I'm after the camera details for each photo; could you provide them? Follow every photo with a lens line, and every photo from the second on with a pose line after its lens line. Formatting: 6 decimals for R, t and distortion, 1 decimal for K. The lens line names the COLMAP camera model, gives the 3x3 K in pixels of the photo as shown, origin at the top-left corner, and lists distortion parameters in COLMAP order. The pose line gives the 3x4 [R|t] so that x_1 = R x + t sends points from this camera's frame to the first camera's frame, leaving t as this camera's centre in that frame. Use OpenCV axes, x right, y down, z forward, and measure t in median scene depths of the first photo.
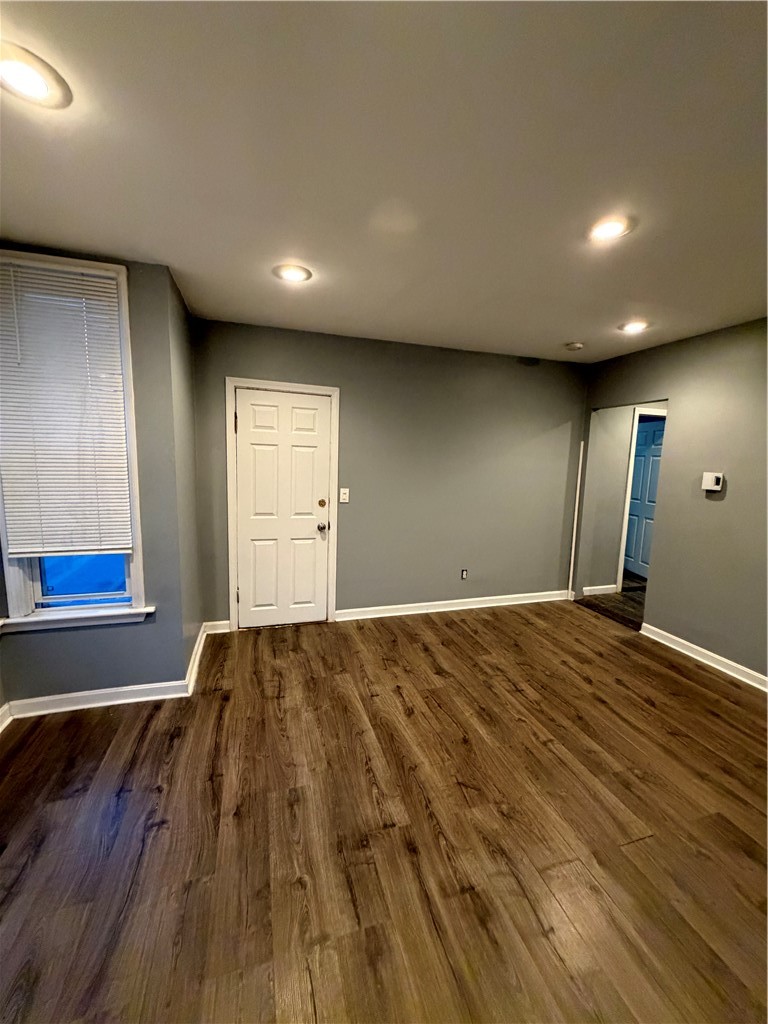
lens RADIAL K [[409.3, 0, 384.5], [0, 409.3, 510.9], [0, 0, 1]] dist [0.002362, -0.000075]
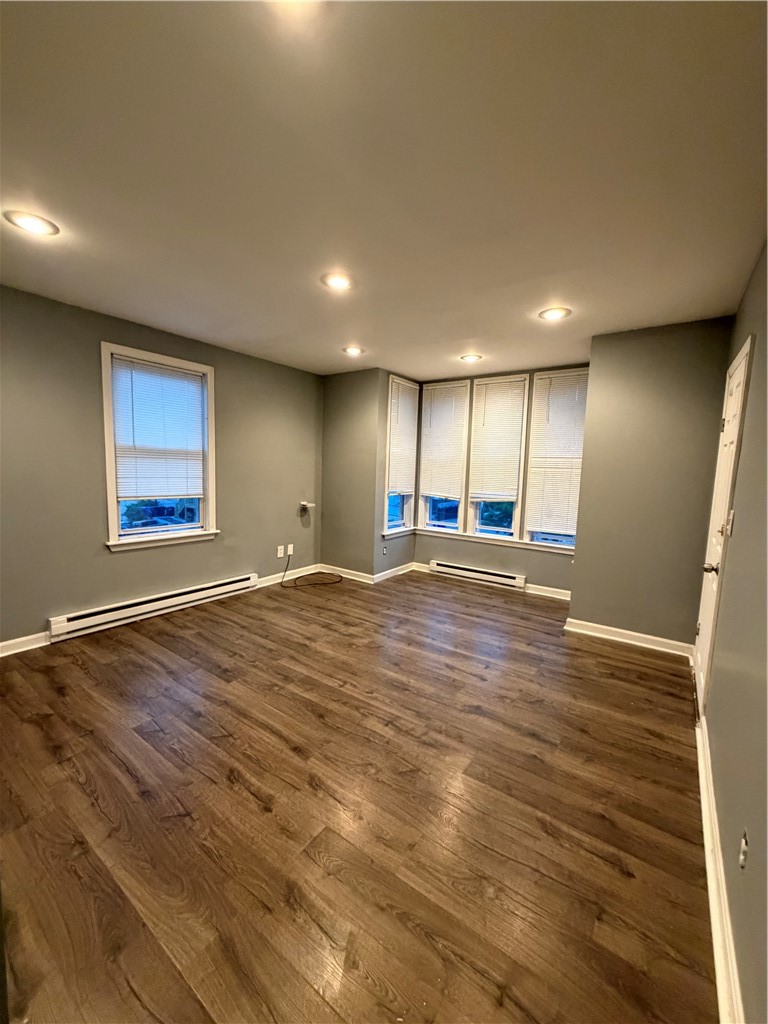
lens RADIAL K [[409.3, 0, 384.1], [0, 409.3, 511.9], [0, 0, 1]] dist [0.002362, -0.000075]
pose [[-0.796422, 0.016010, -0.604529, 0.920407], [-0.131680, 0.971072, 0.199197, -0.153796], [0.590230, 0.238249, -0.771275, 1.696450]]
